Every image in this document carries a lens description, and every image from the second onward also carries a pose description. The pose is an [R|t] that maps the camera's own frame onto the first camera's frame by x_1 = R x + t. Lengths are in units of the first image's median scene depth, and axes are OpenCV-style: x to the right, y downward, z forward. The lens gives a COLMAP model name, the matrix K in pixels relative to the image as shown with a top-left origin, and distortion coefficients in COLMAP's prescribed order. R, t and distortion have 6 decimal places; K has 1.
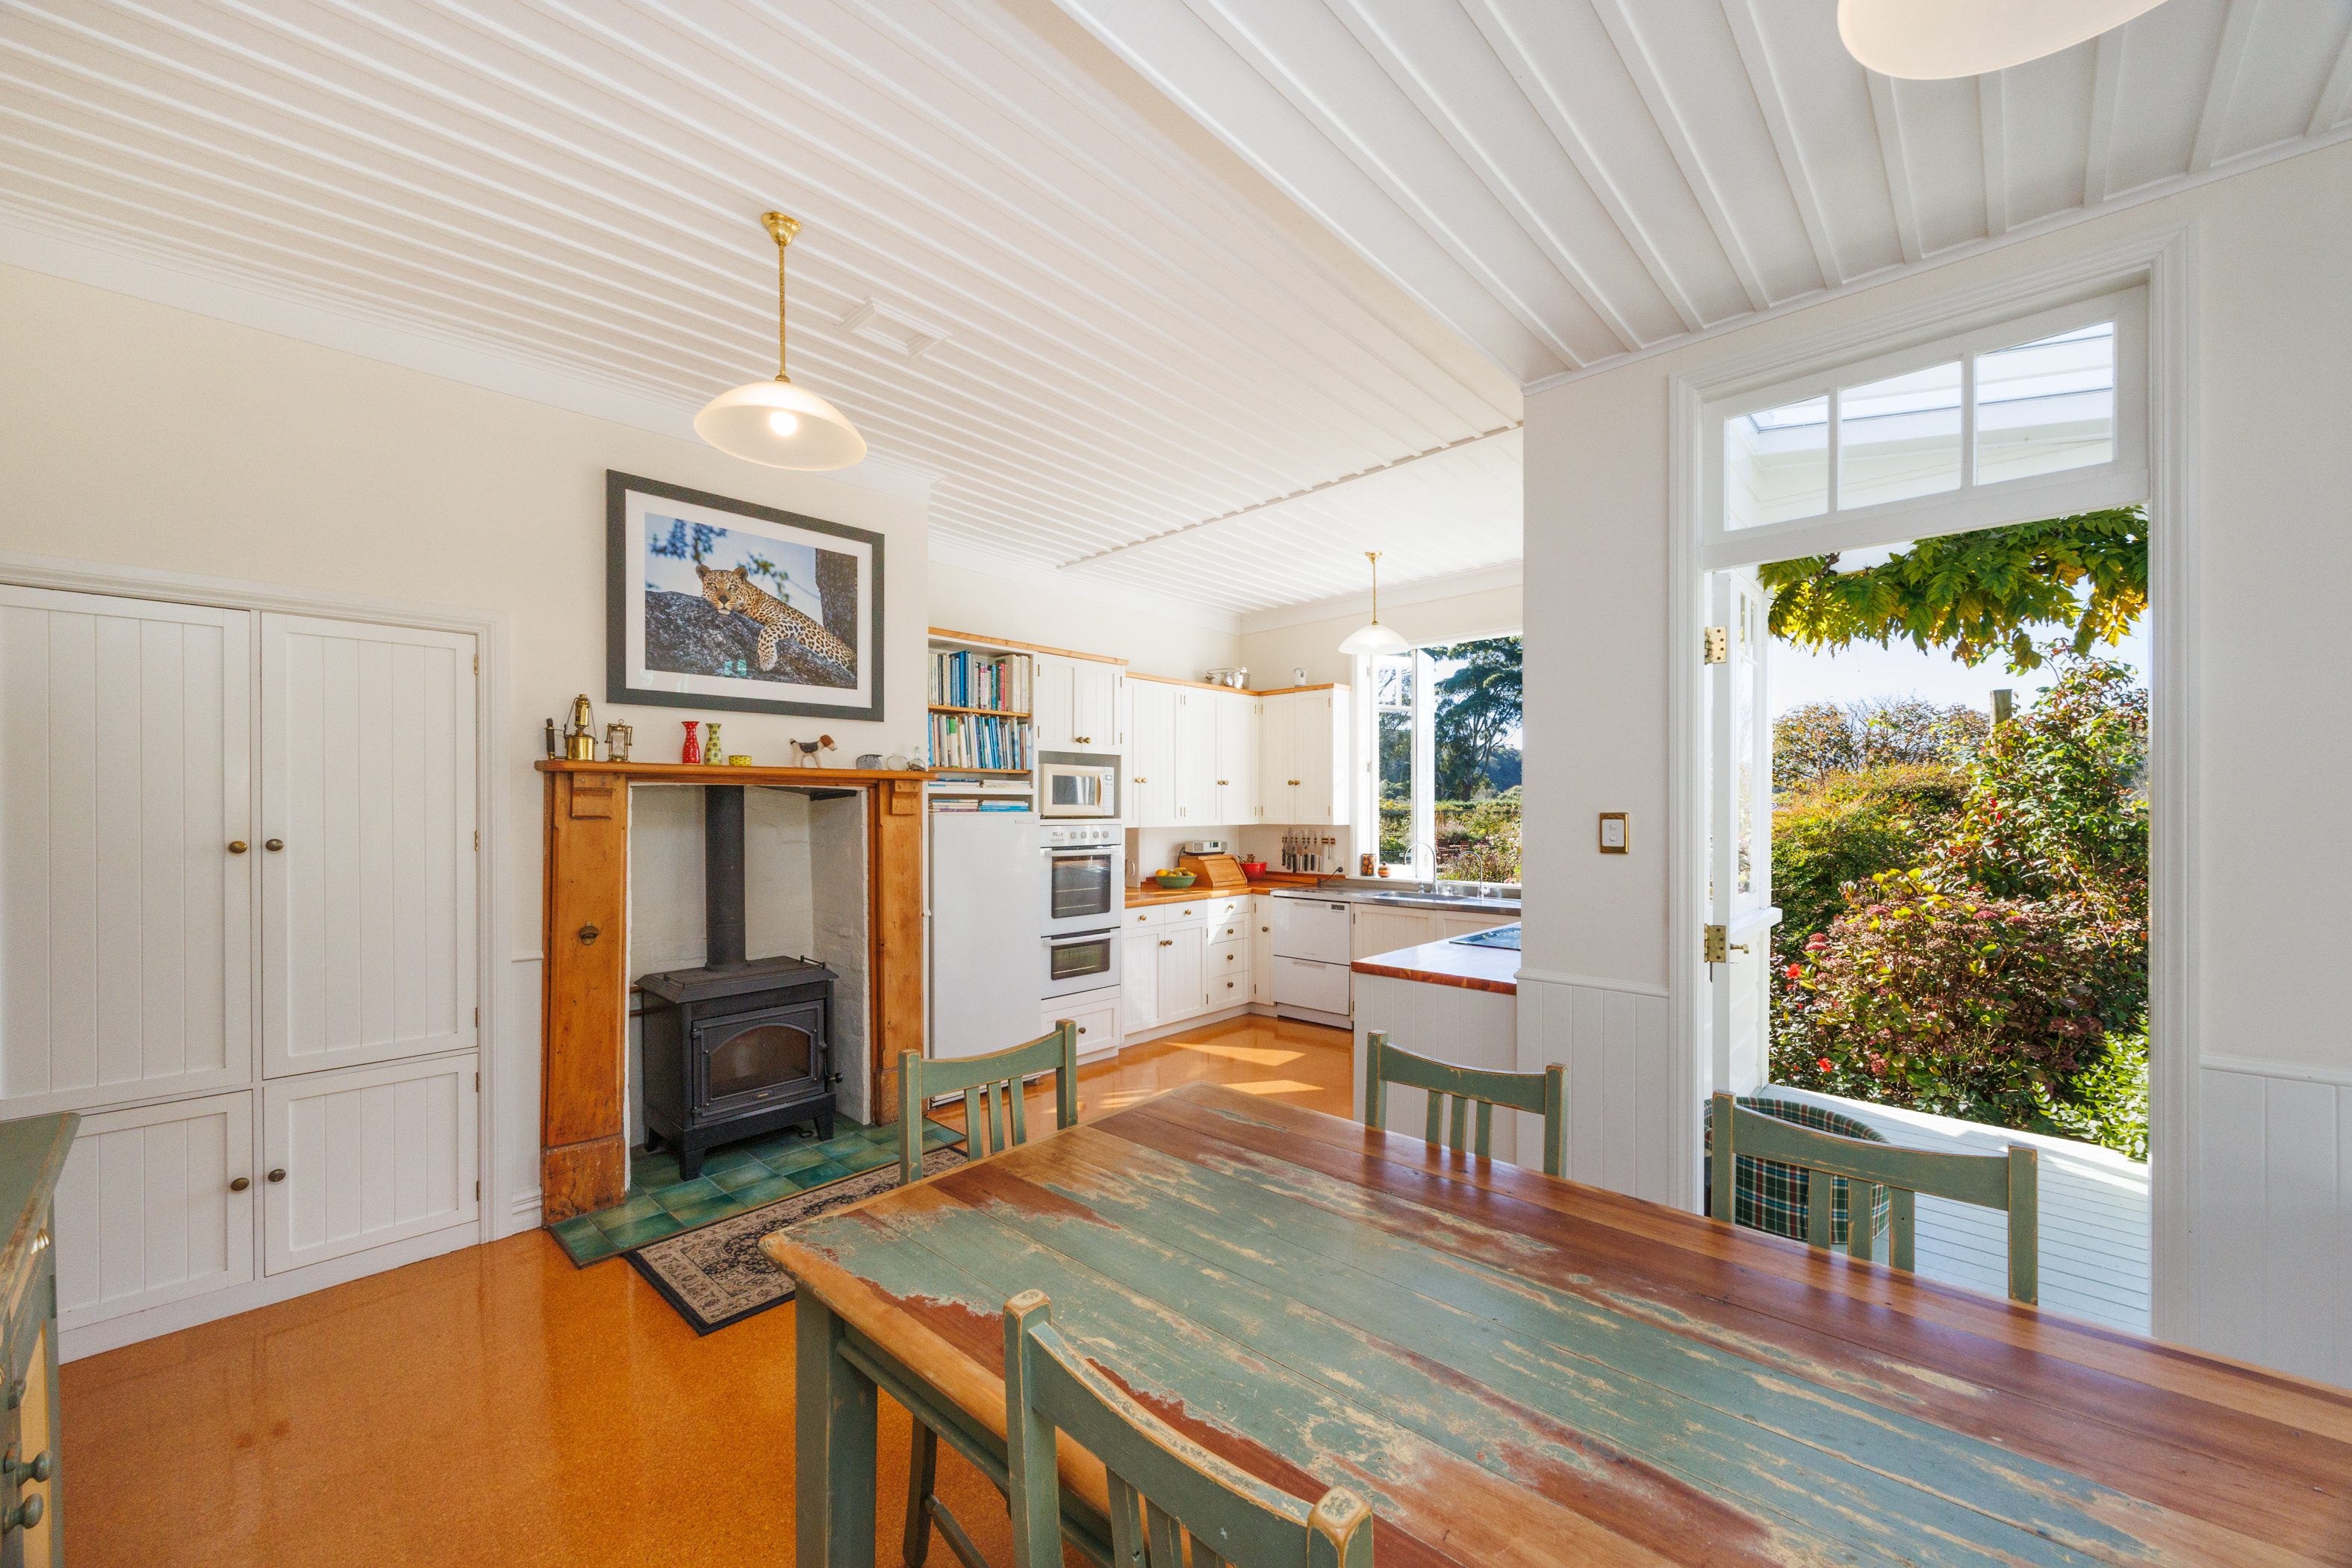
lens RADIAL K [[917.0, 0, 1164.7], [0, 917.0, 798.6], [0, 0, 1]] dist [-0.000128, 0.000039]
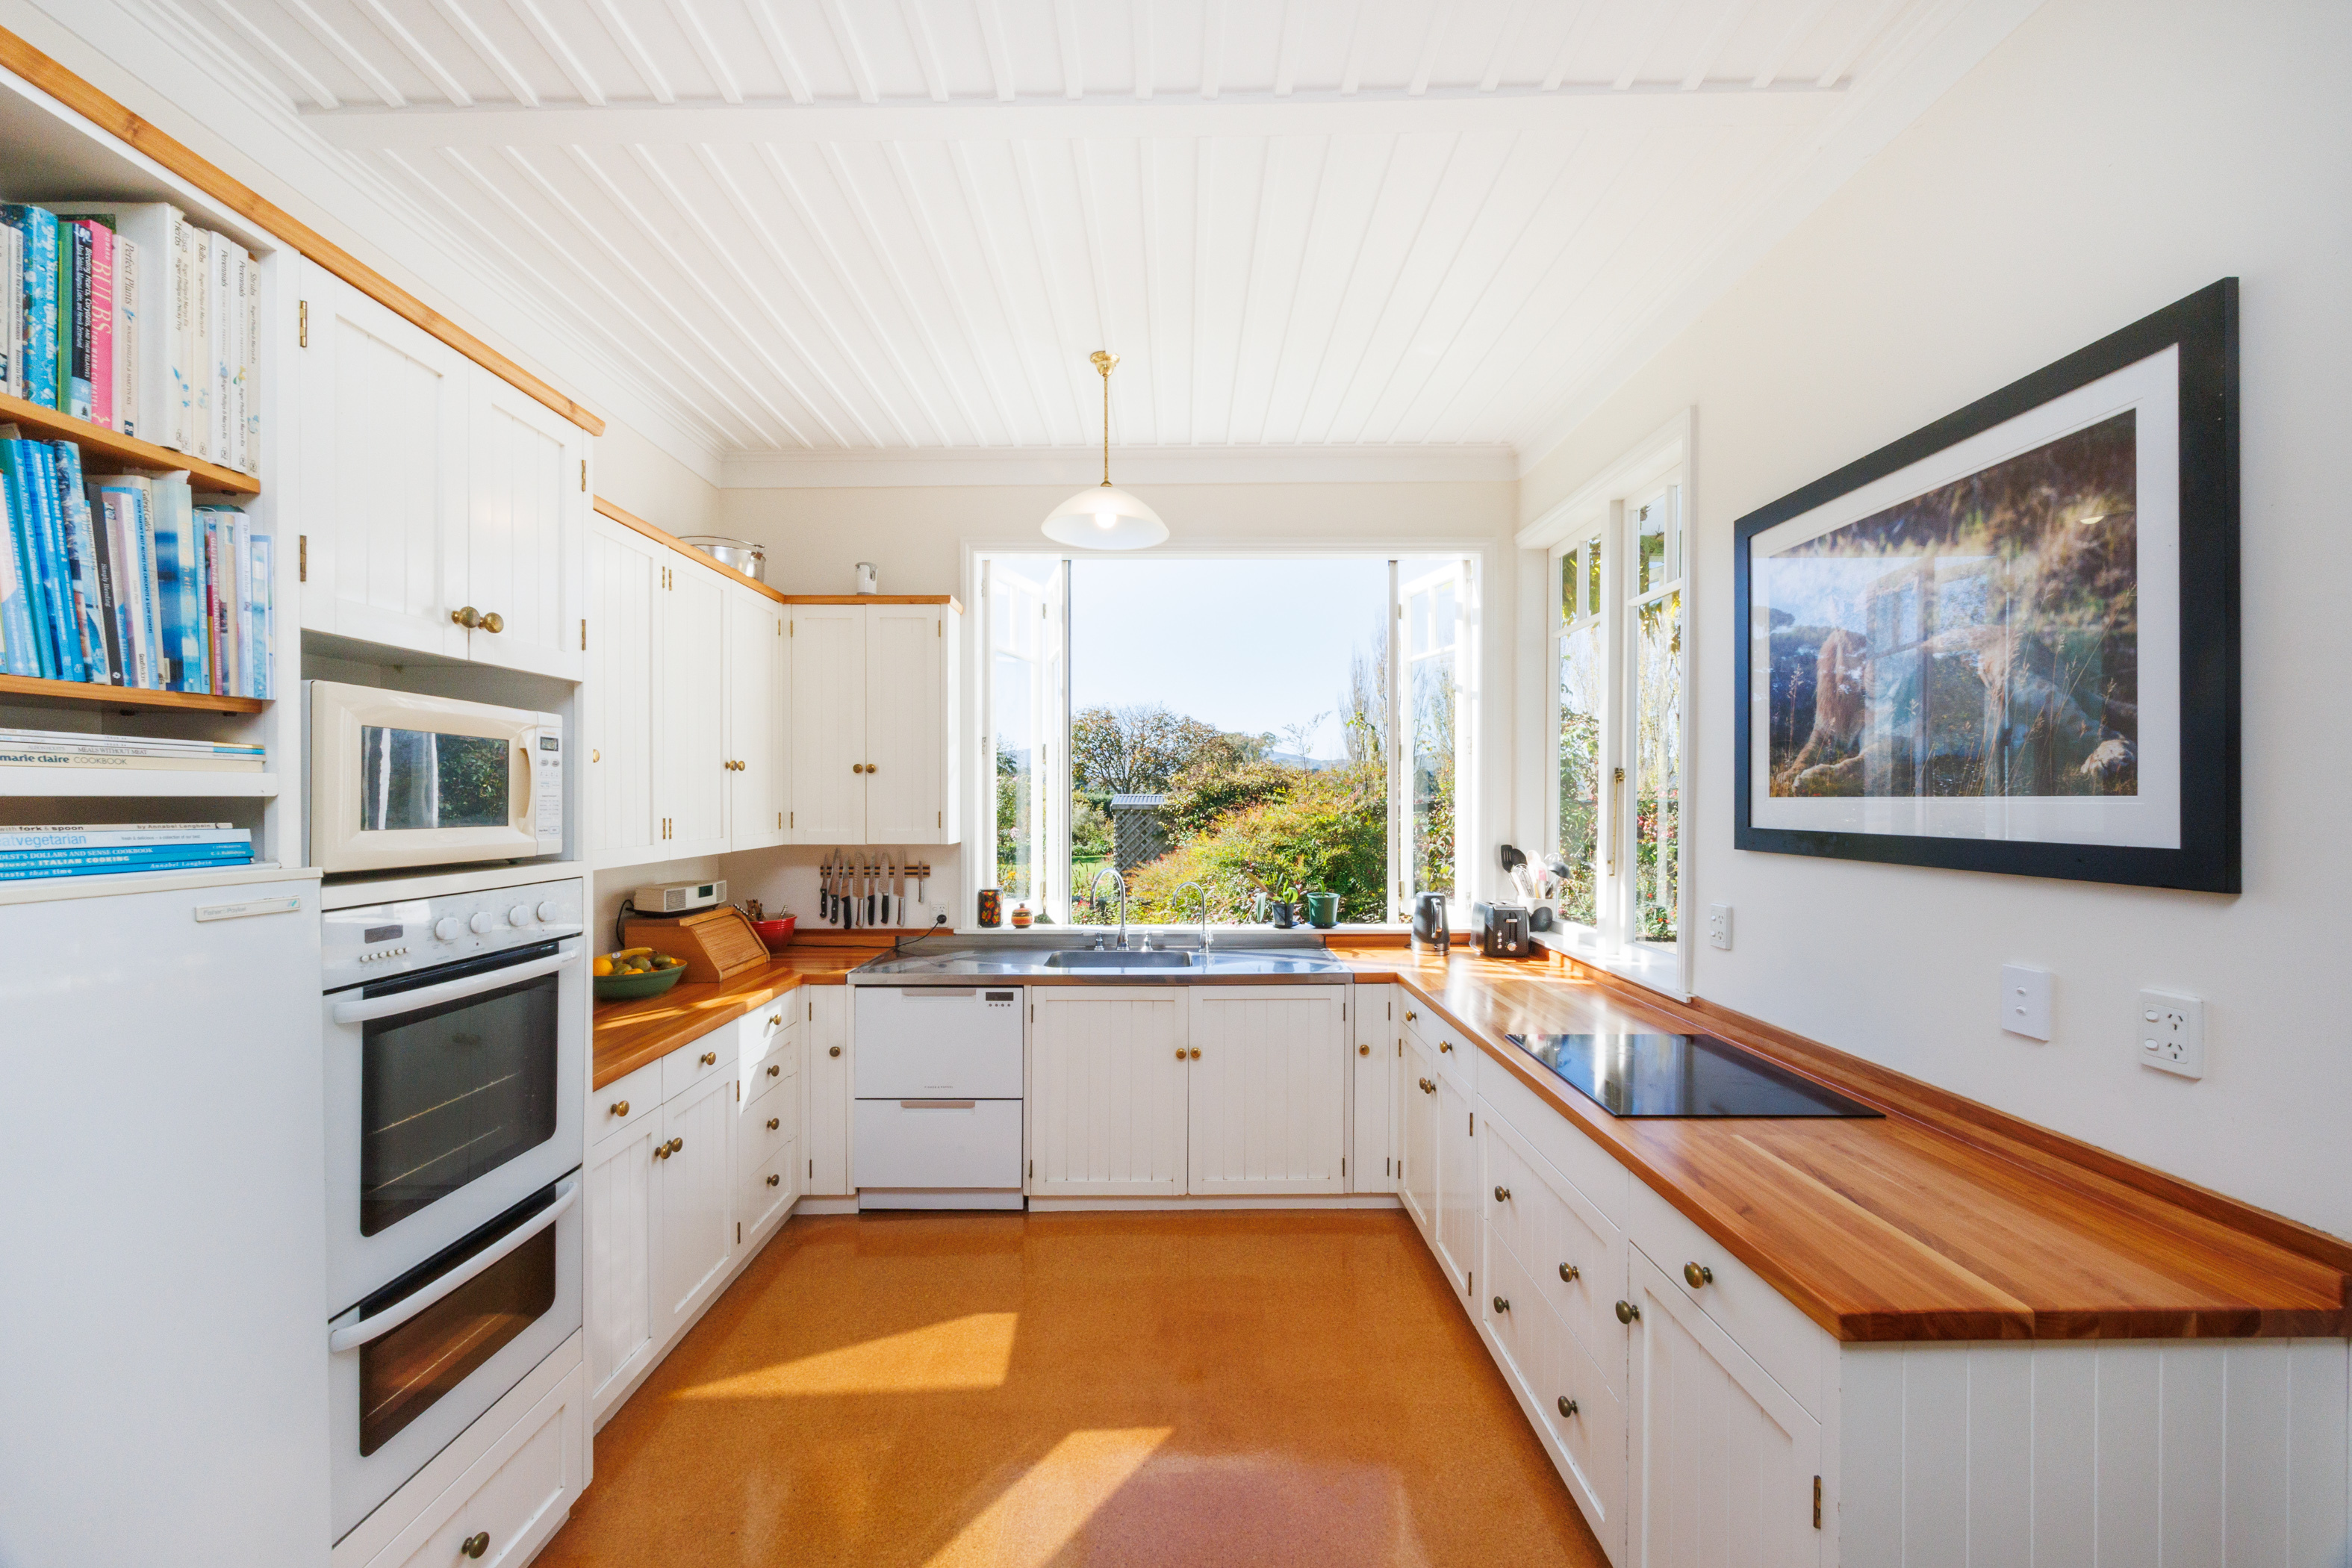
lens RADIAL K [[917.0, 0, 1183.6], [0, 917.0, 804.5], [0, 0, 1]] dist [-0.000128, 0.000039]
pose [[0.718330, -0.003630, 0.695693, -0.111406], [-0.010321, 0.999821, 0.015873, -0.006979], [-0.695626, -0.018582, 0.718164, 0.508129]]
